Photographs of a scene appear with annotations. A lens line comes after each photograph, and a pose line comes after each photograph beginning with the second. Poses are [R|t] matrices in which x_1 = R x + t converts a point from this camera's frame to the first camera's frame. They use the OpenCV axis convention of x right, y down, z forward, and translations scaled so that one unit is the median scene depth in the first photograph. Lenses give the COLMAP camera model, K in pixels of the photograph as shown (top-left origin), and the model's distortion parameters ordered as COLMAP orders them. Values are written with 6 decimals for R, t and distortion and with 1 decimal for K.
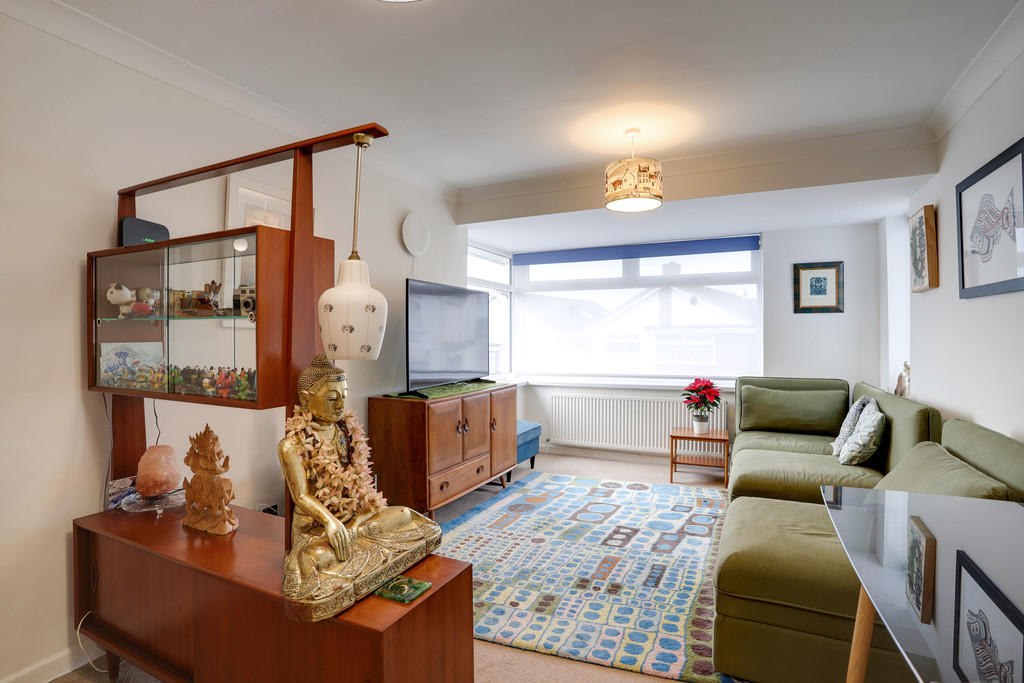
lens RADIAL K [[506.7, 0, 509.2], [0, 506.7, 341.6], [0, 0, 1]] dist [-0.004993, -0.000547]
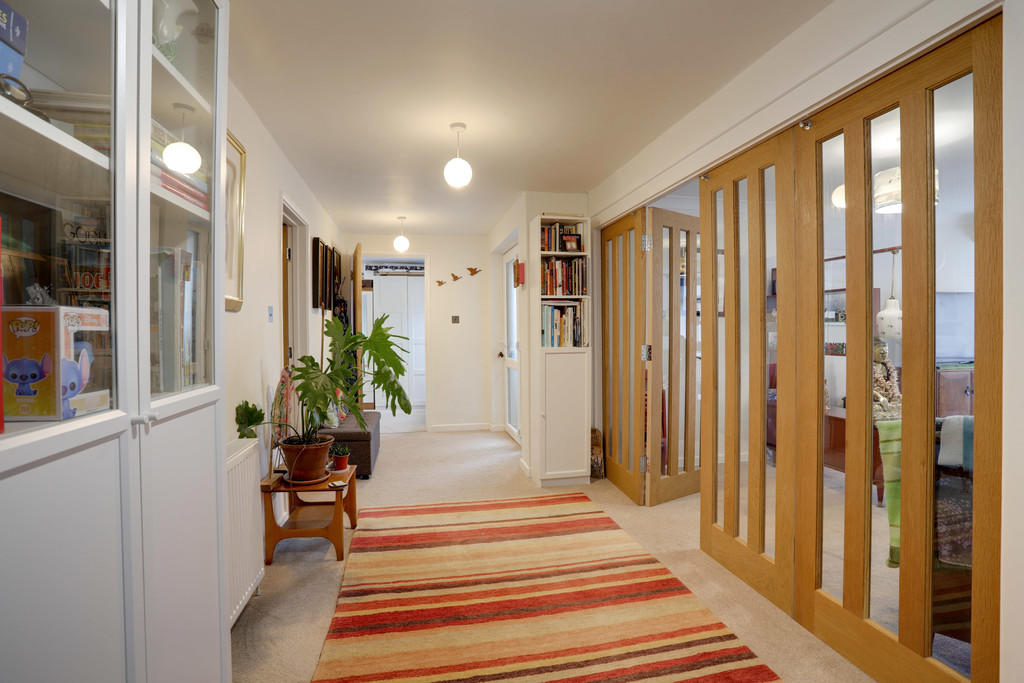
lens RADIAL K [[506.7, 0, 516.3], [0, 506.7, 336.8], [0, 0, 1]] dist [-0.004993, -0.000547]
pose [[0.623370, 0.008041, -0.781886, 0.690709], [-0.004503, 0.999967, 0.006694, 0.028704], [0.781914, -0.000651, 0.623386, -2.819028]]
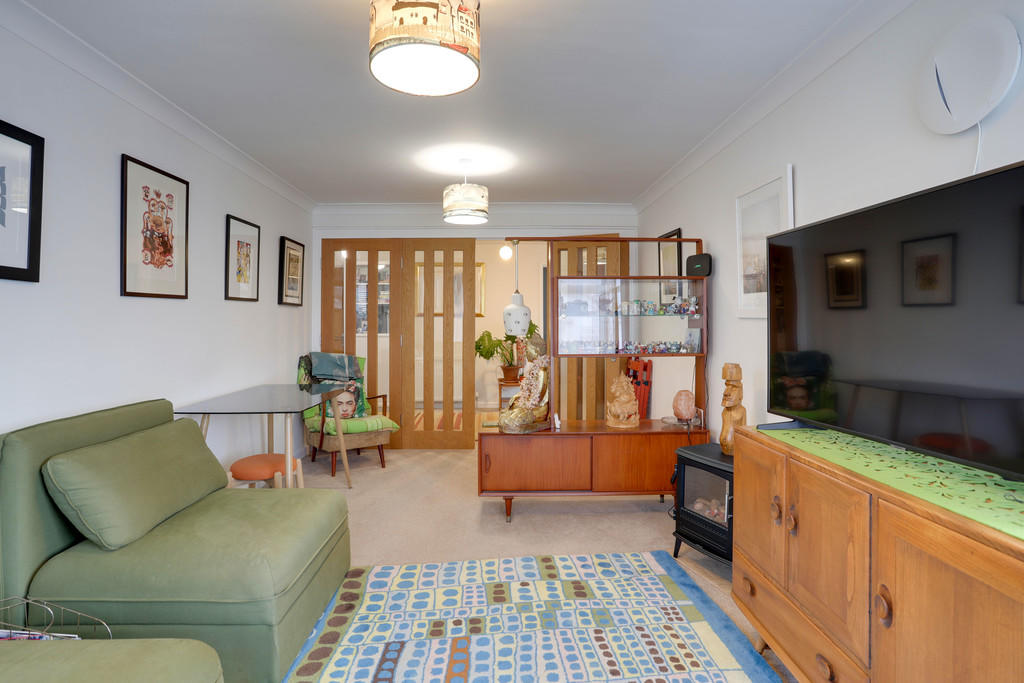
lens RADIAL K [[506.7, 0, 508.3], [0, 506.7, 337.9], [0, 0, 1]] dist [-0.004993, -0.000547]
pose [[-0.882672, 0.016187, -0.469710, 0.484951], [-0.000798, 0.999354, 0.035939, -0.020794], [0.469988, 0.032097, -0.882089, 1.760676]]
